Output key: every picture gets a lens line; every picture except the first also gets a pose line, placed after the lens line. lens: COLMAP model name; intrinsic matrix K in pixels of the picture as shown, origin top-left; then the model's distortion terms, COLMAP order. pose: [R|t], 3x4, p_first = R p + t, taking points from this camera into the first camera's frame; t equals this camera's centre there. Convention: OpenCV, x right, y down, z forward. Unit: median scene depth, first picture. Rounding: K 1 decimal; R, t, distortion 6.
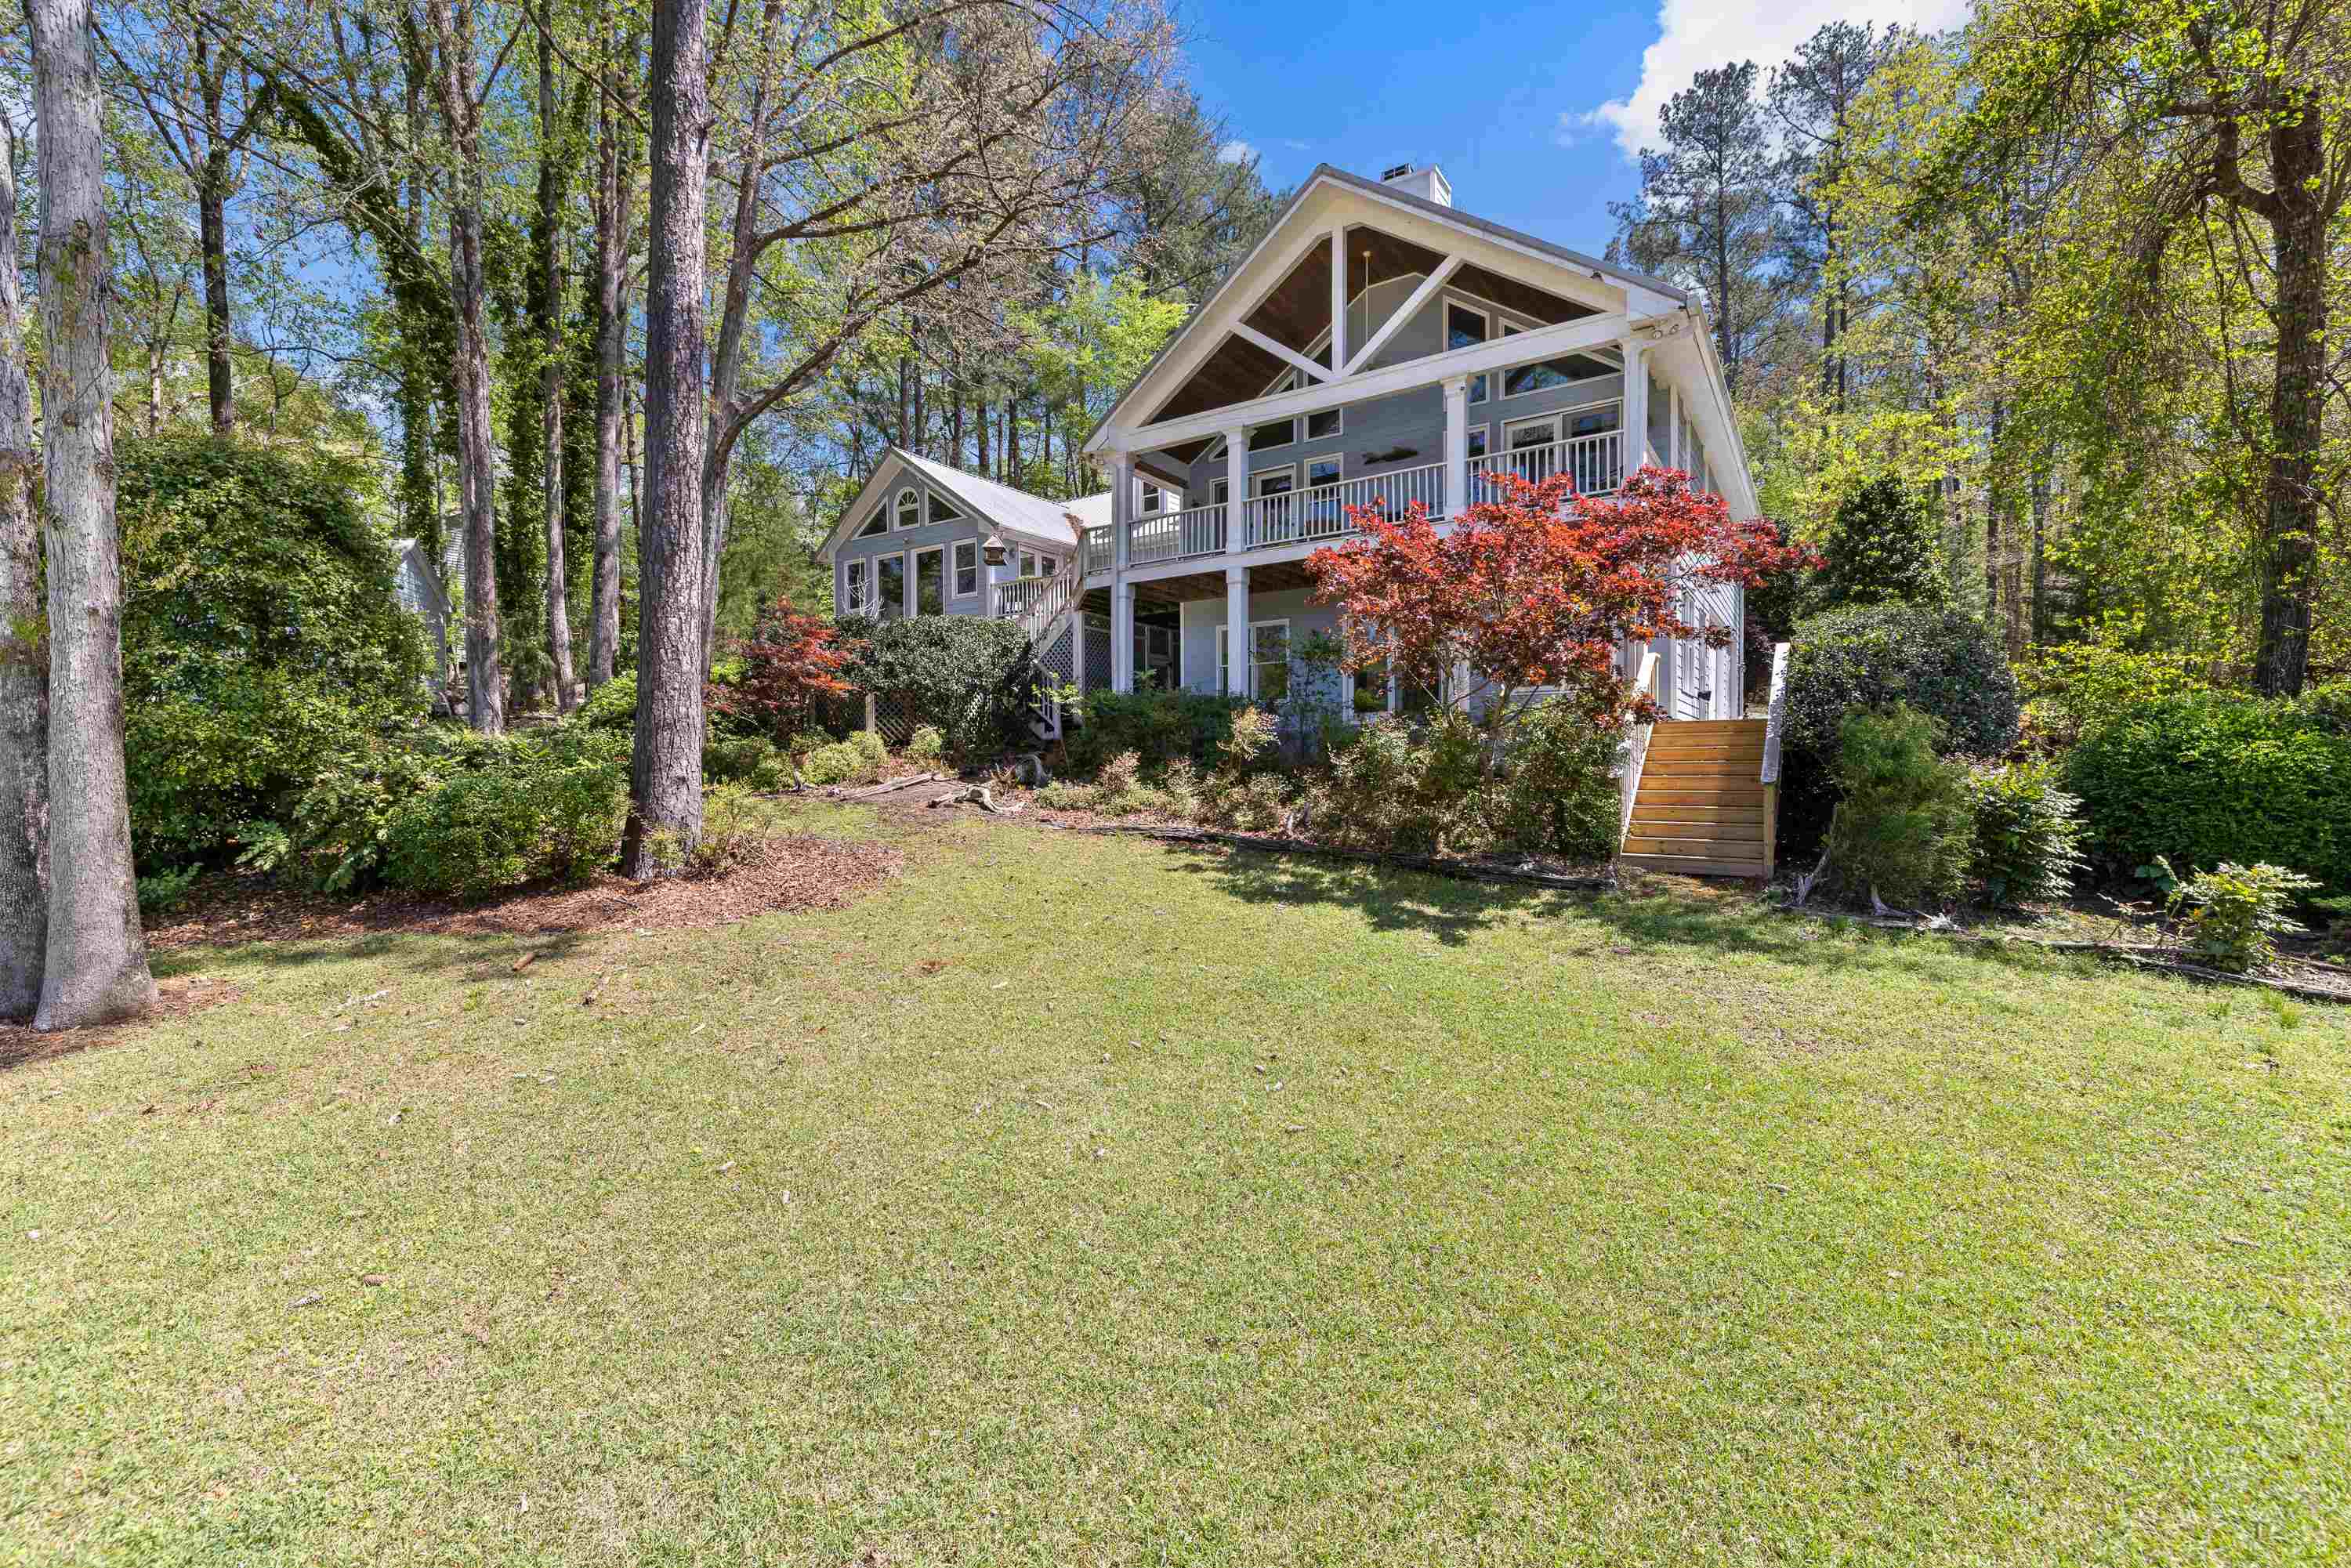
lens RADIAL K [[997.0, 0, 1164.3], [0, 997.0, 785.5], [0, 0, 1]] dist [0.000625, 0.000357]
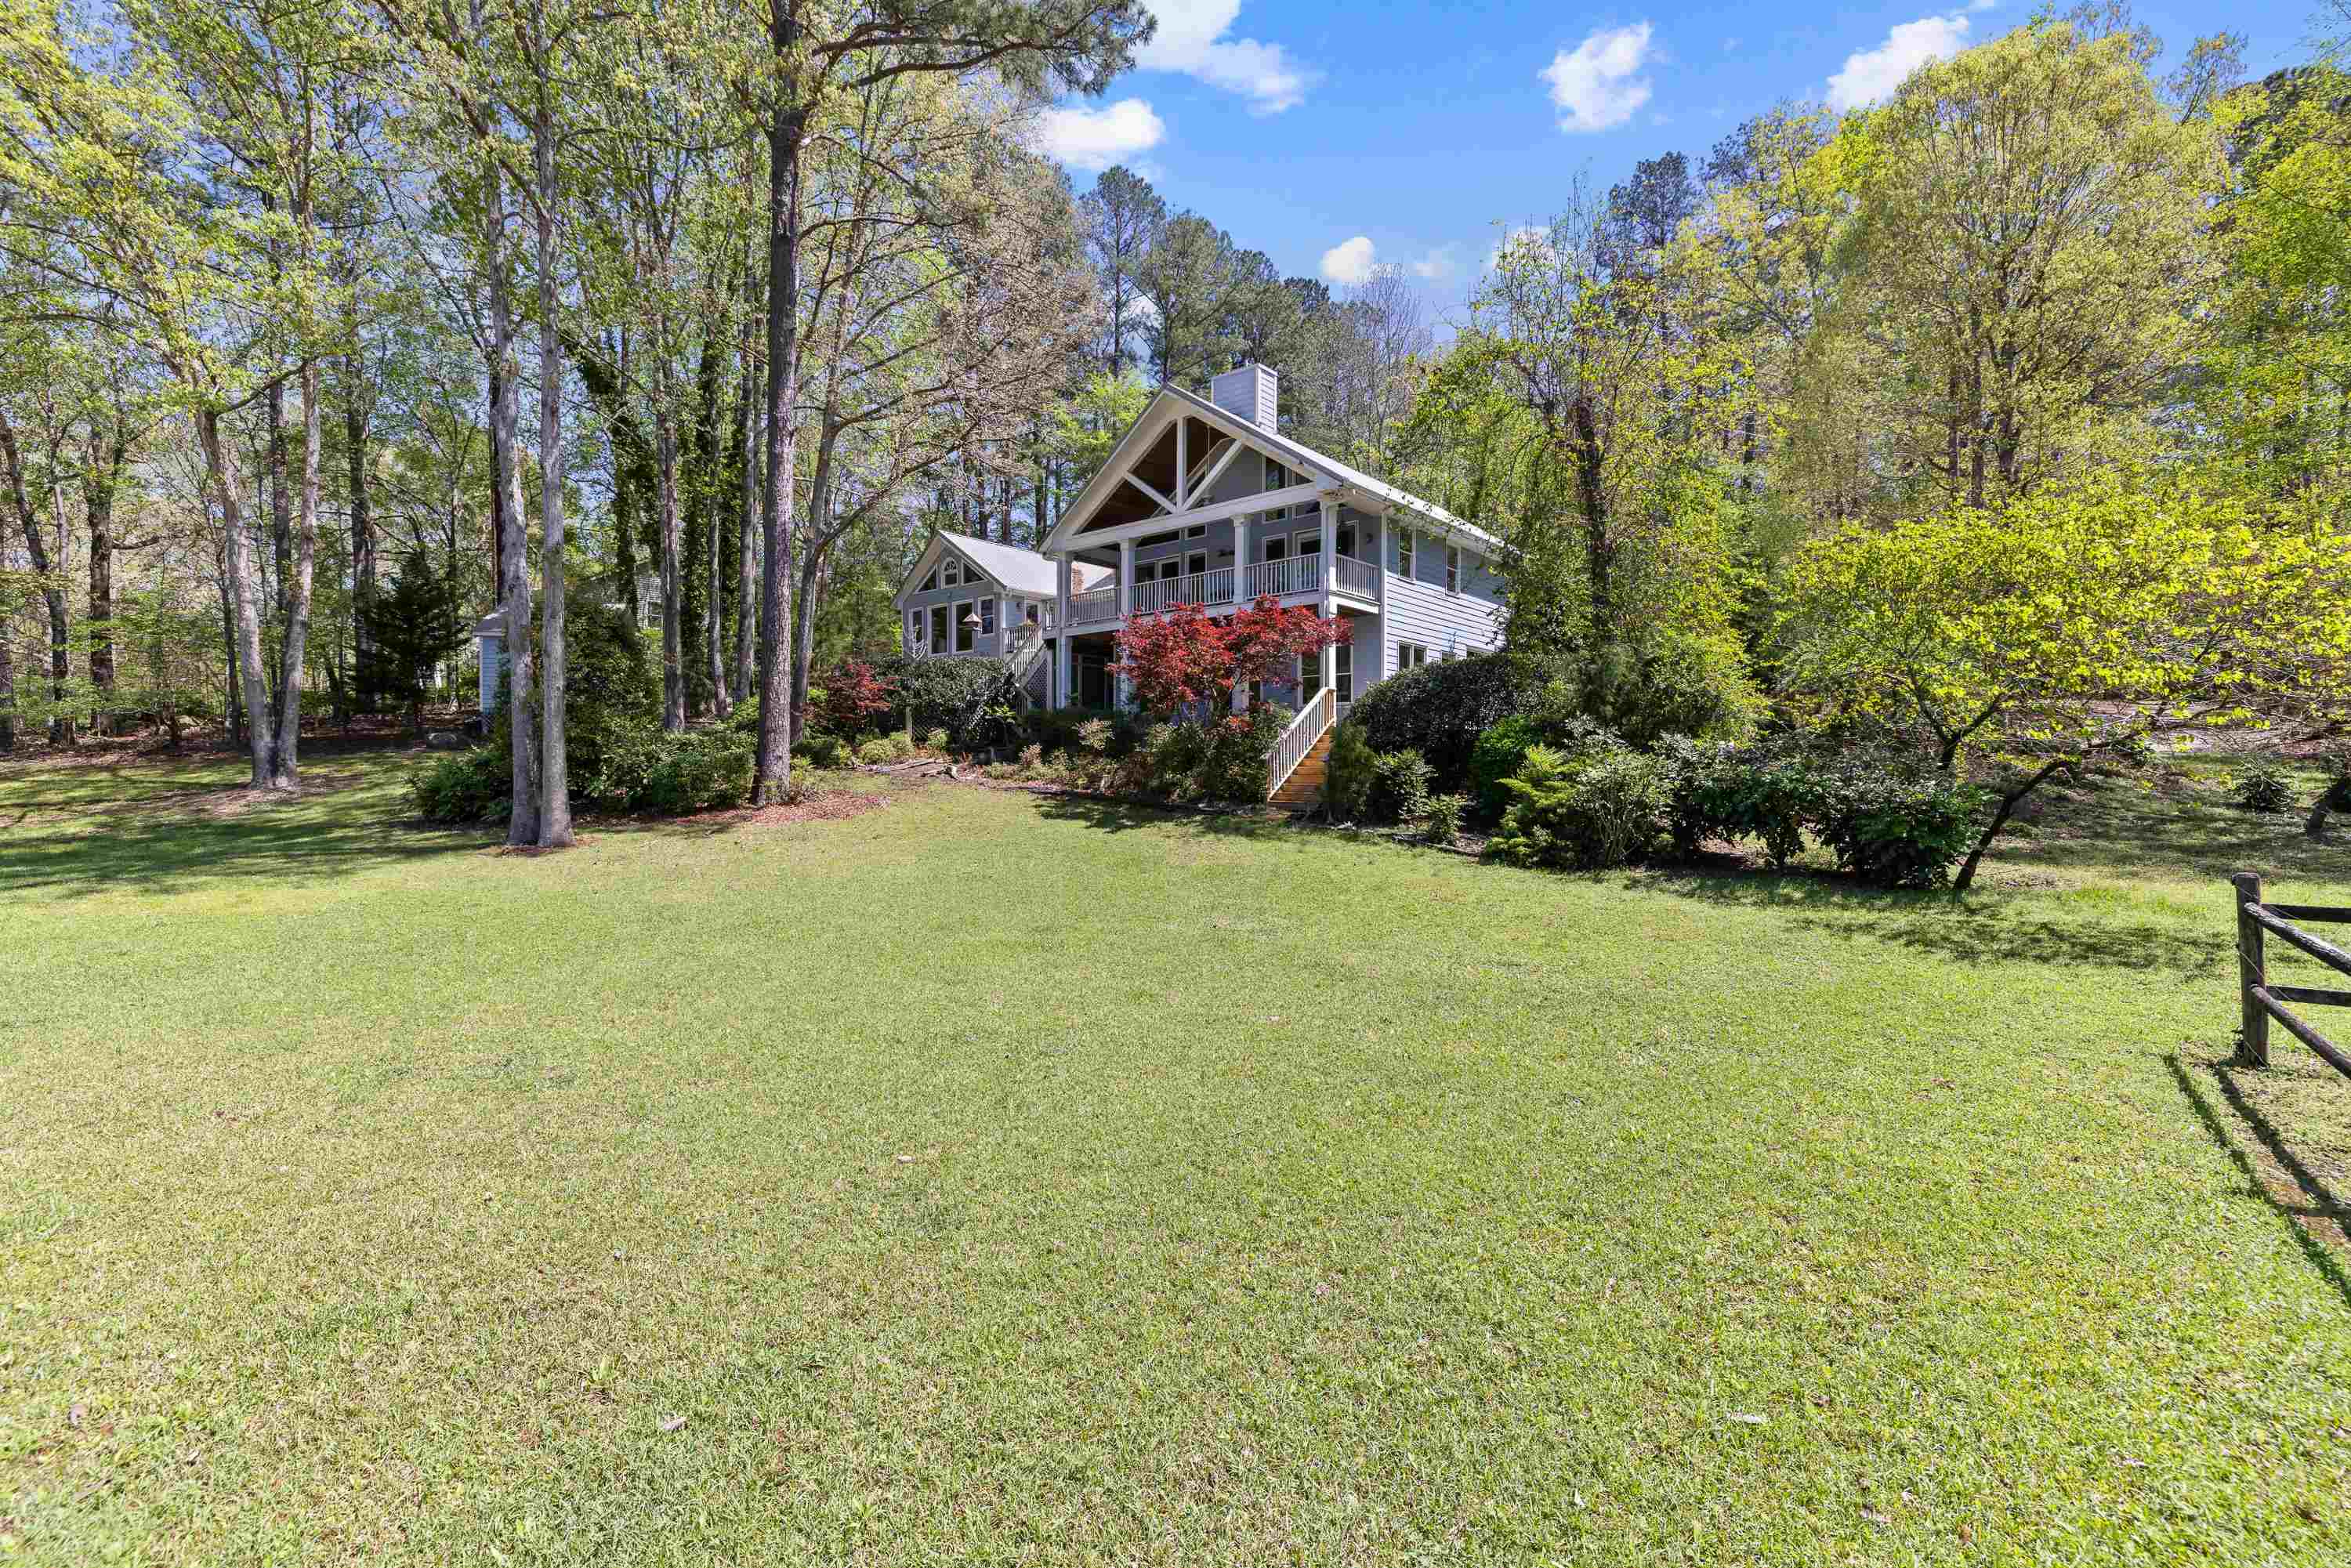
lens RADIAL K [[997.0, 0, 1164.3], [0, 997.0, 785.5], [0, 0, 1]] dist [0.000625, 0.000357]
pose [[0.993418, 0.007232, -0.114314, 0.319507], [-0.007064, 0.999973, 0.001874, 0.026014], [0.114325, -0.001054, 0.993443, -0.562536]]
